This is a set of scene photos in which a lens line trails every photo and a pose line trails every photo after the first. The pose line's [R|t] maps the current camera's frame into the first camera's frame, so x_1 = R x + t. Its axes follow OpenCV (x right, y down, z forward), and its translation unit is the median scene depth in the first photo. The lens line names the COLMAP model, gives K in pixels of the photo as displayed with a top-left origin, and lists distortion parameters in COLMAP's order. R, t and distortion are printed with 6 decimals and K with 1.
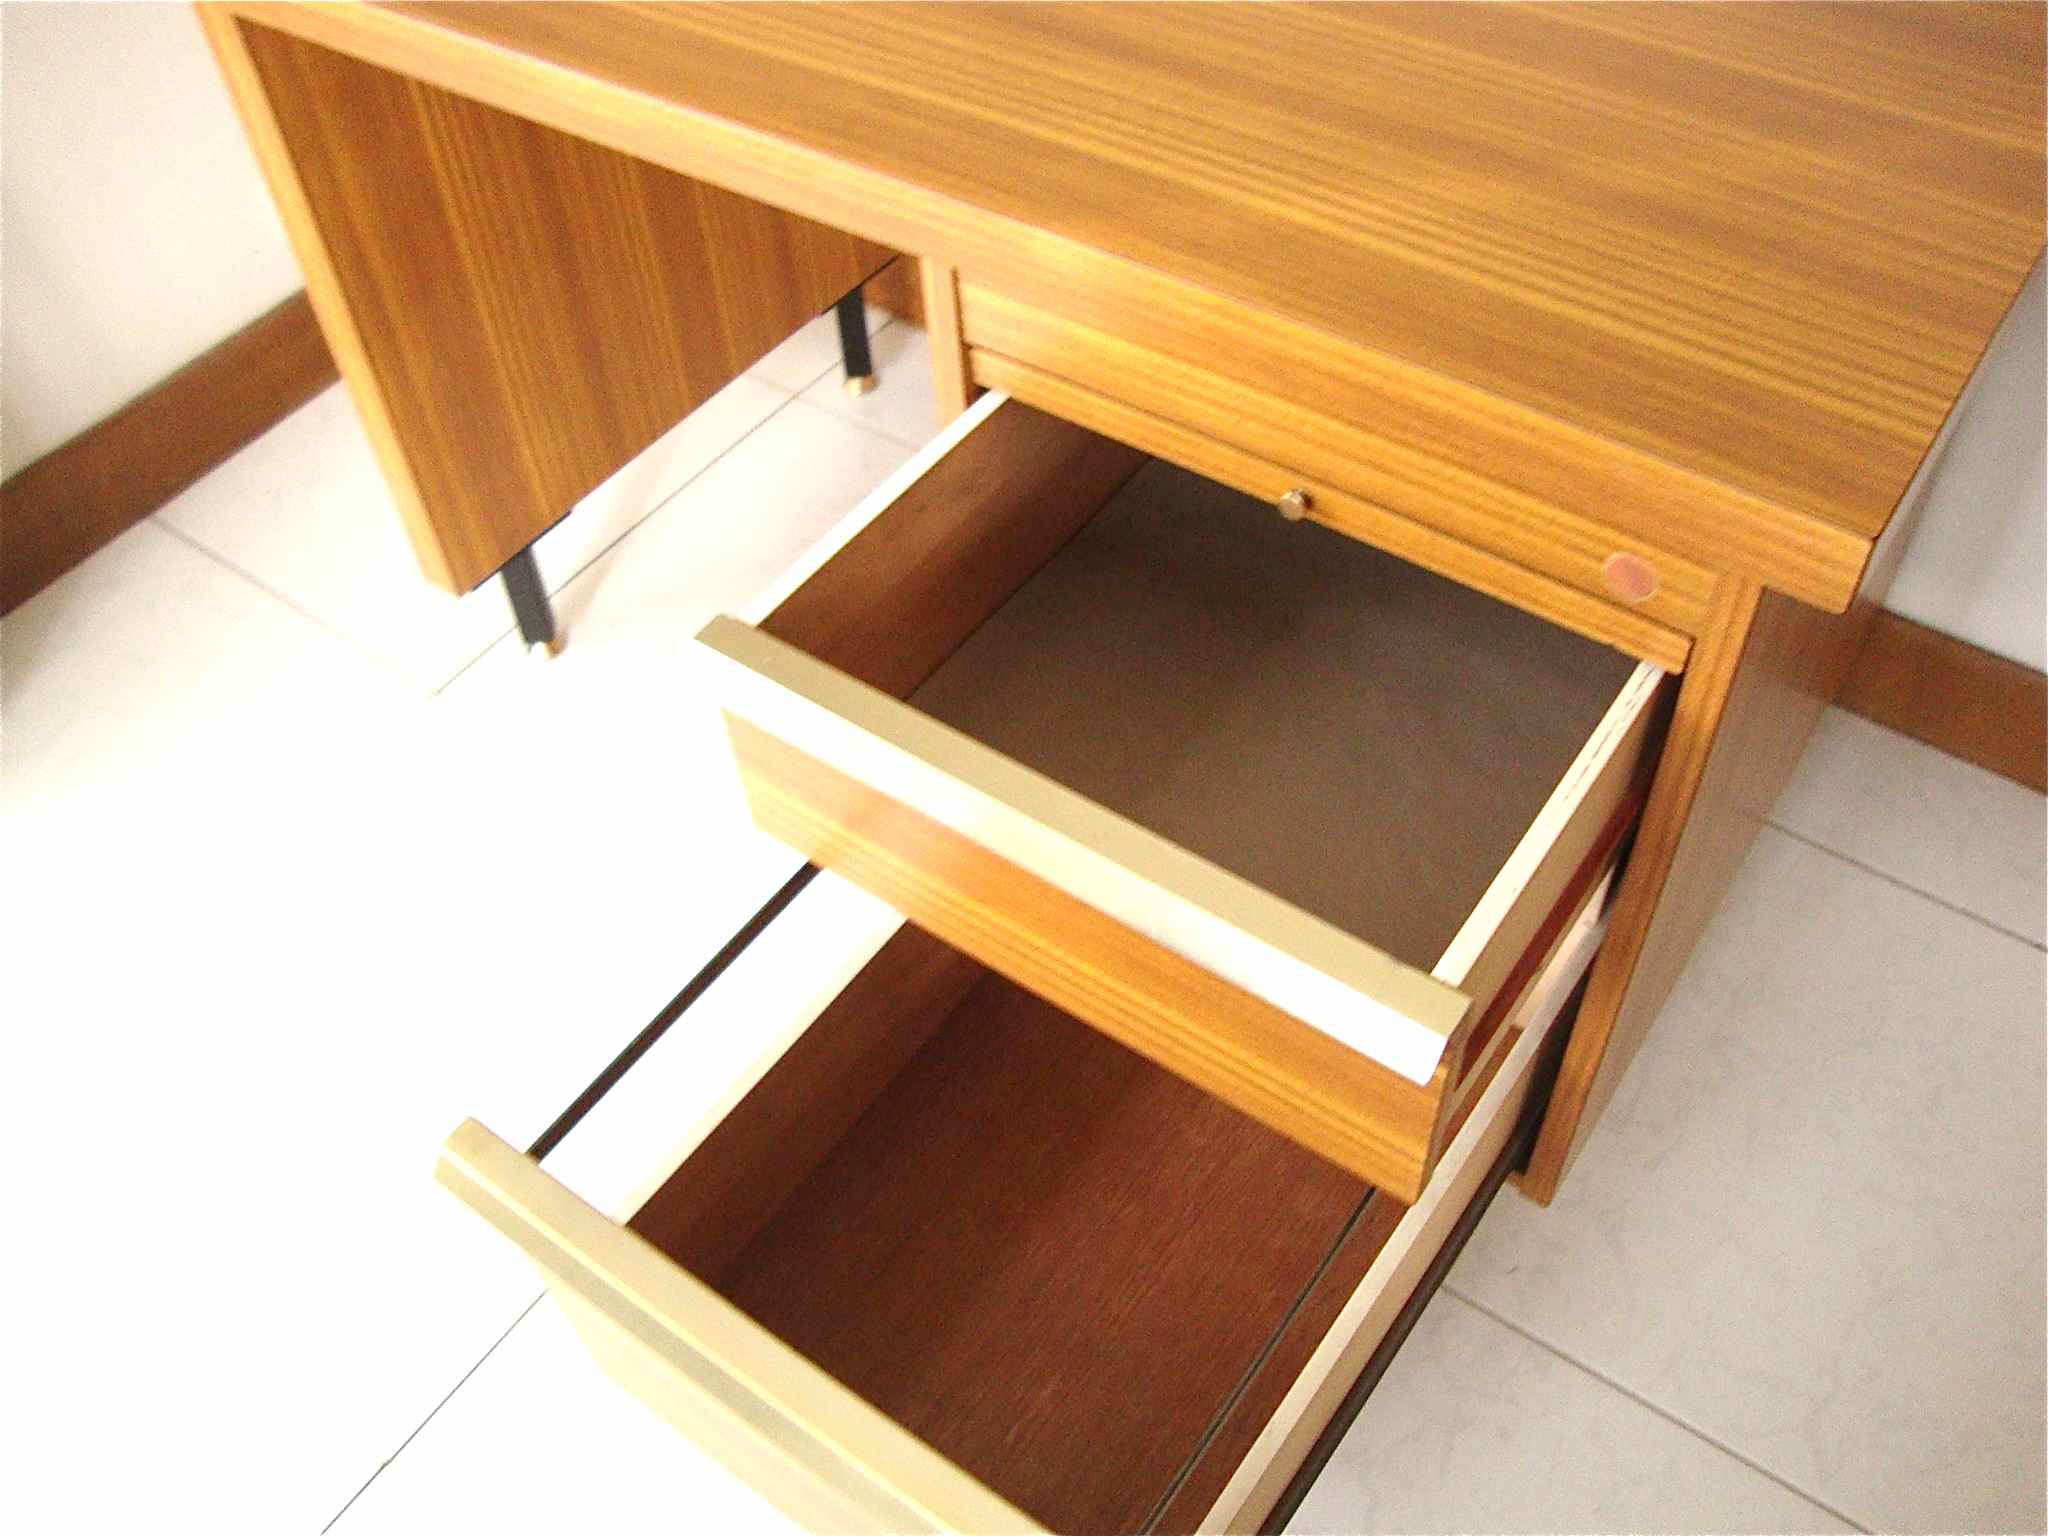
lens RADIAL K [[1818.3, 0, 1049.5], [0, 1818.3, 767.5], [0, 0, 1]] dist [-0.216791, 0.233494]
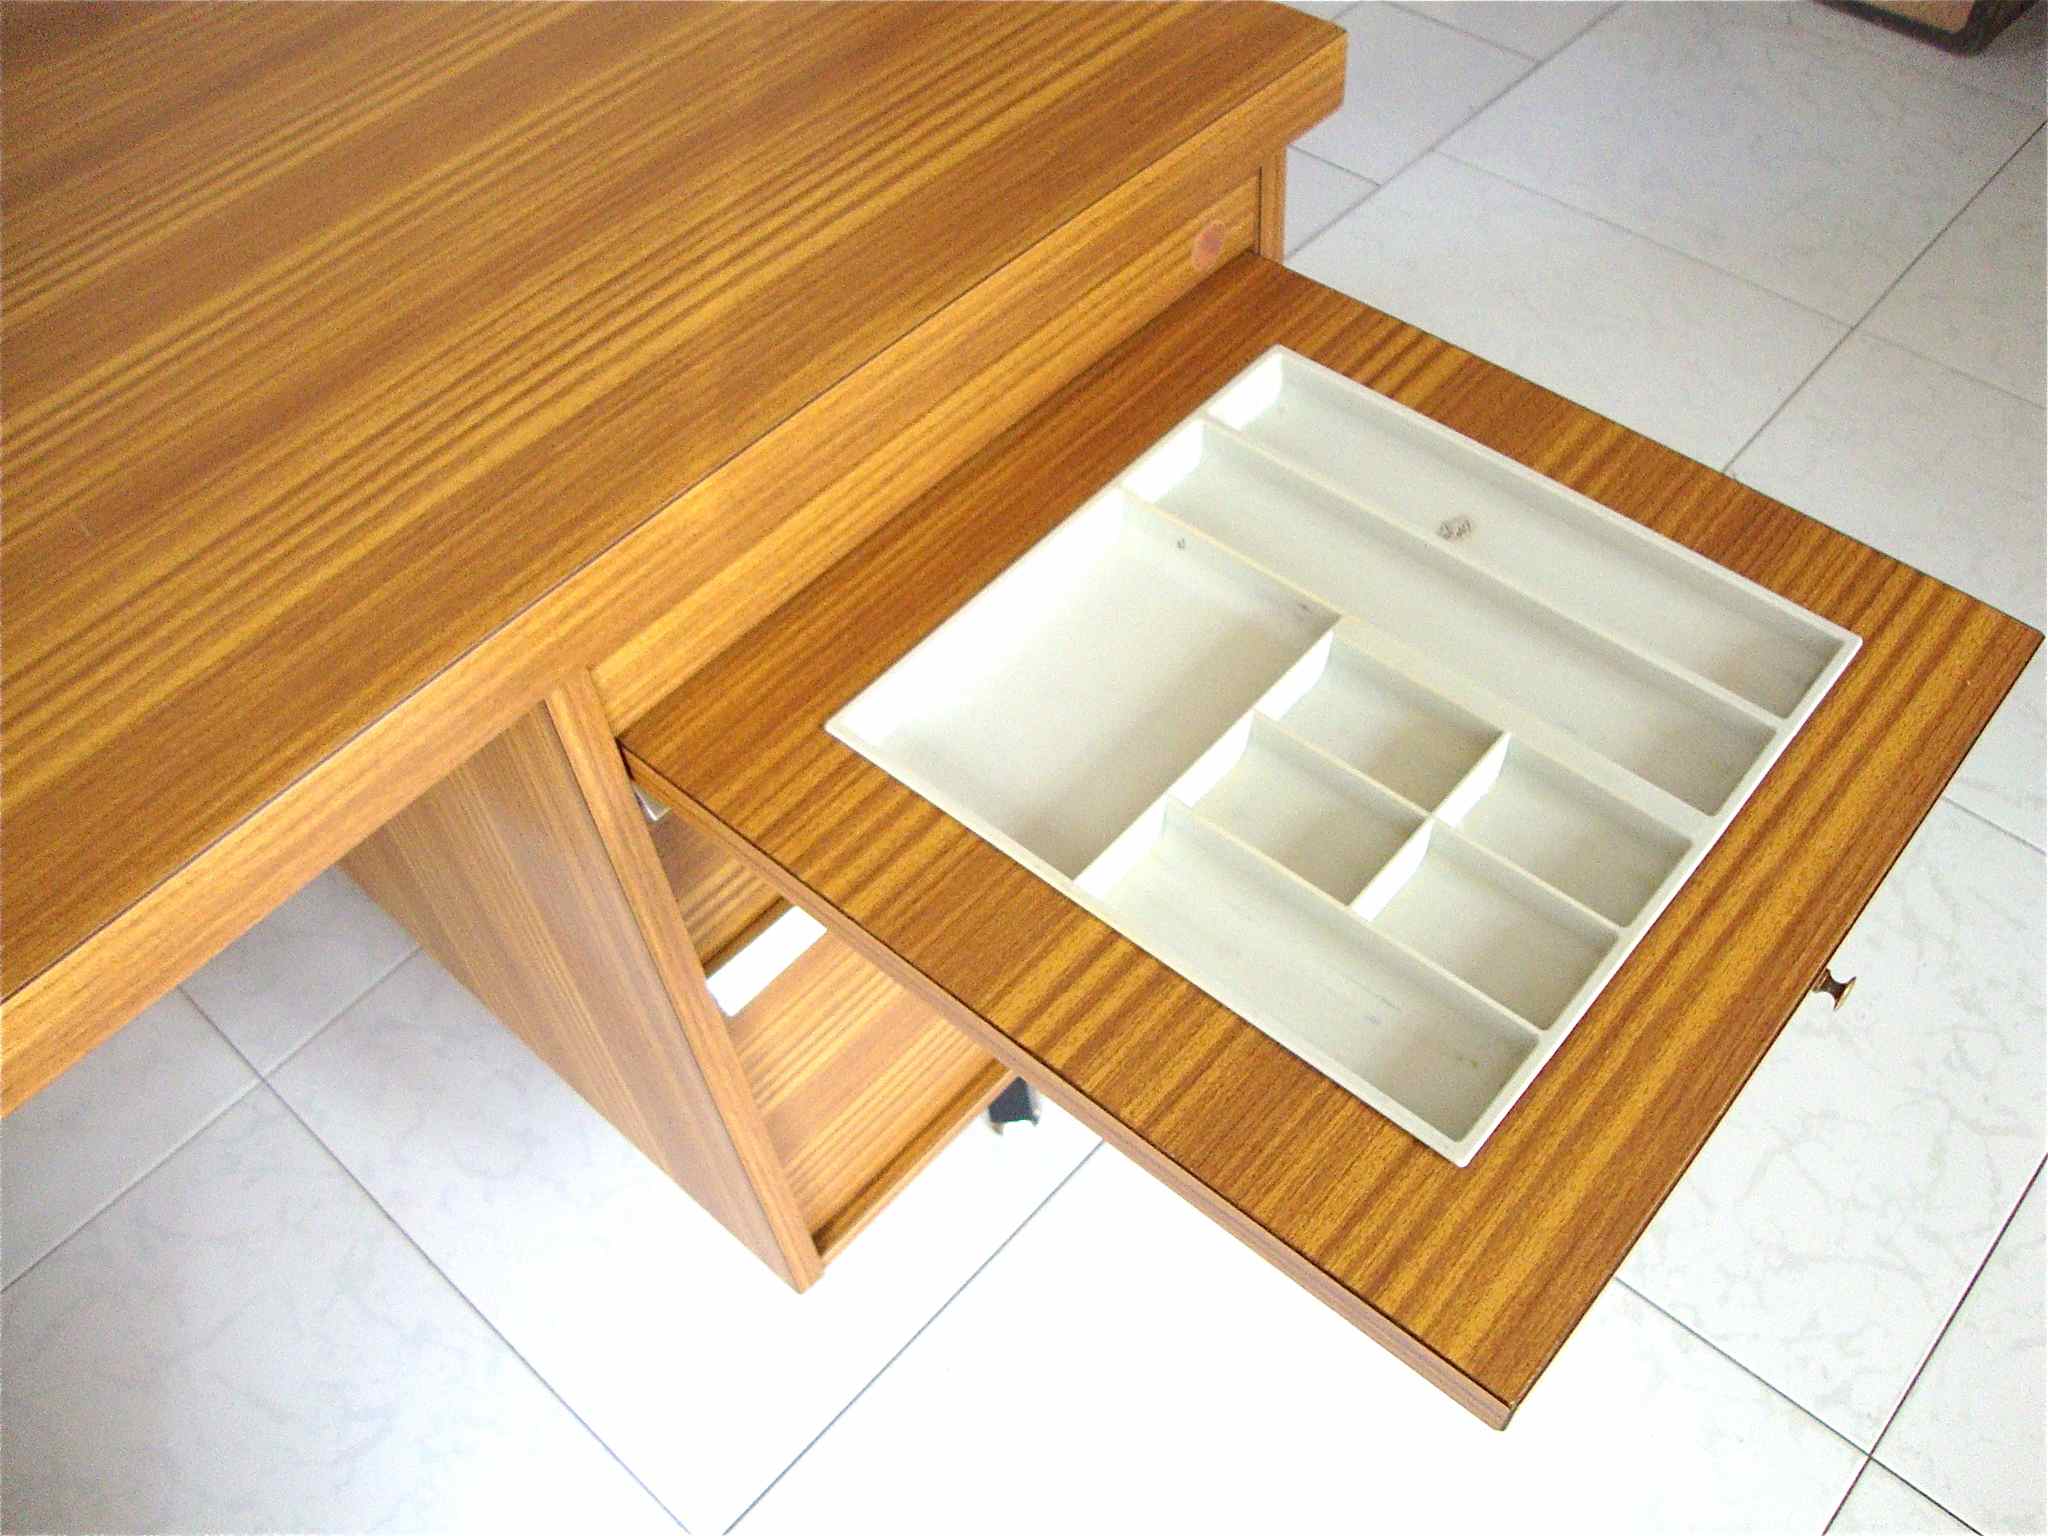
lens RADIAL K [[1818.3, 0, 1049.5], [0, 1818.3, 767.5], [0, 0, 1]] dist [-0.216791, 0.233494]
pose [[0.111202, -0.747921, 0.654407, -0.564109], [0.788034, 0.467569, 0.400476, -0.418986], [-0.605505, 0.471162, 0.641382, 0.457291]]
